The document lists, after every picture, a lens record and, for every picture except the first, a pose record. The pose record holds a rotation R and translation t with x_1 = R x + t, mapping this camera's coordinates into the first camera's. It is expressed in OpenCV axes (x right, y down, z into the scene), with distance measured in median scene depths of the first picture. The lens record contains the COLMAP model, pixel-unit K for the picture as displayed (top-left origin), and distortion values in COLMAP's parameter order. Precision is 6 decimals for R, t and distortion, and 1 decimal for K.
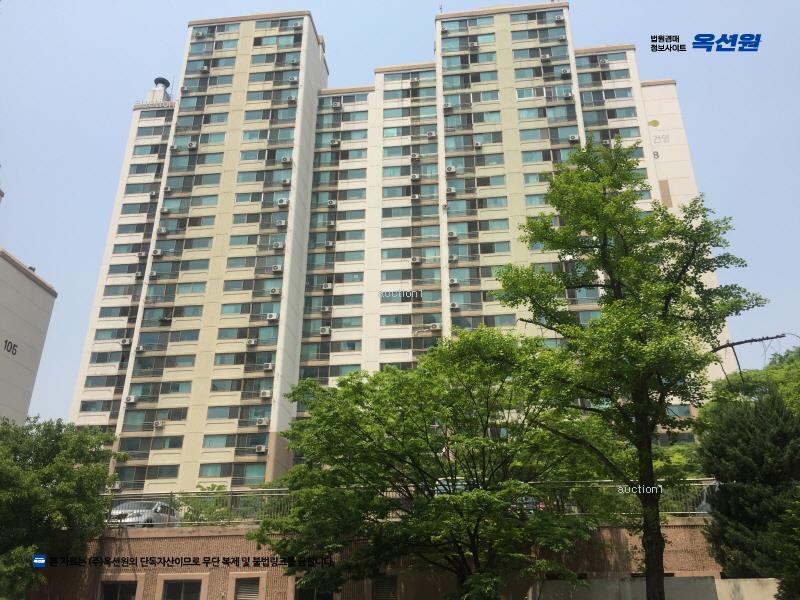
lens RADIAL K [[696.3, 0, 396.1], [0, 696.3, 298.7], [0, 0, 1]] dist [0.106755, -0.146413]
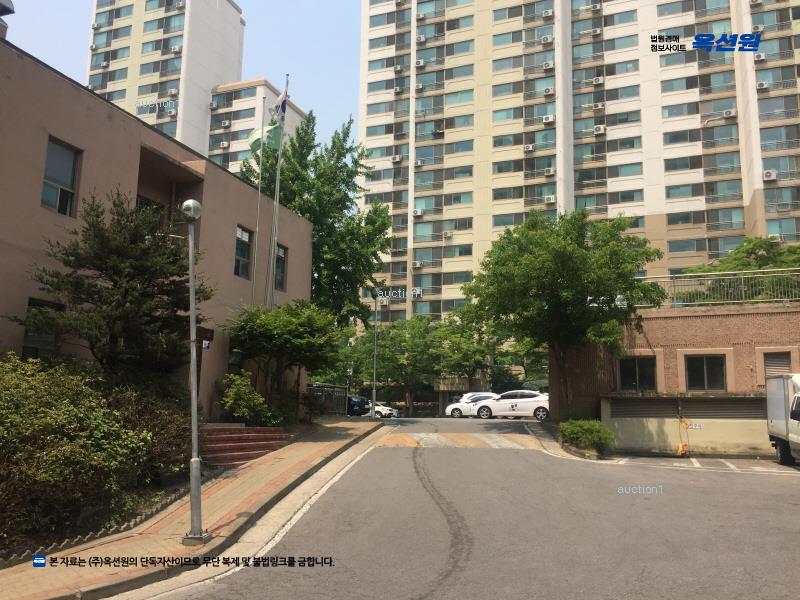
lens RADIAL K [[696.3, 0, 396.1], [0, 696.3, 298.7], [0, 0, 1]] dist [0.106755, -0.146413]
pose [[0.969557, -0.028581, -0.243190, -0.221725], [0.090413, 0.964769, 0.247076, 0.009375], [0.227561, -0.261542, 0.937983, -0.025105]]
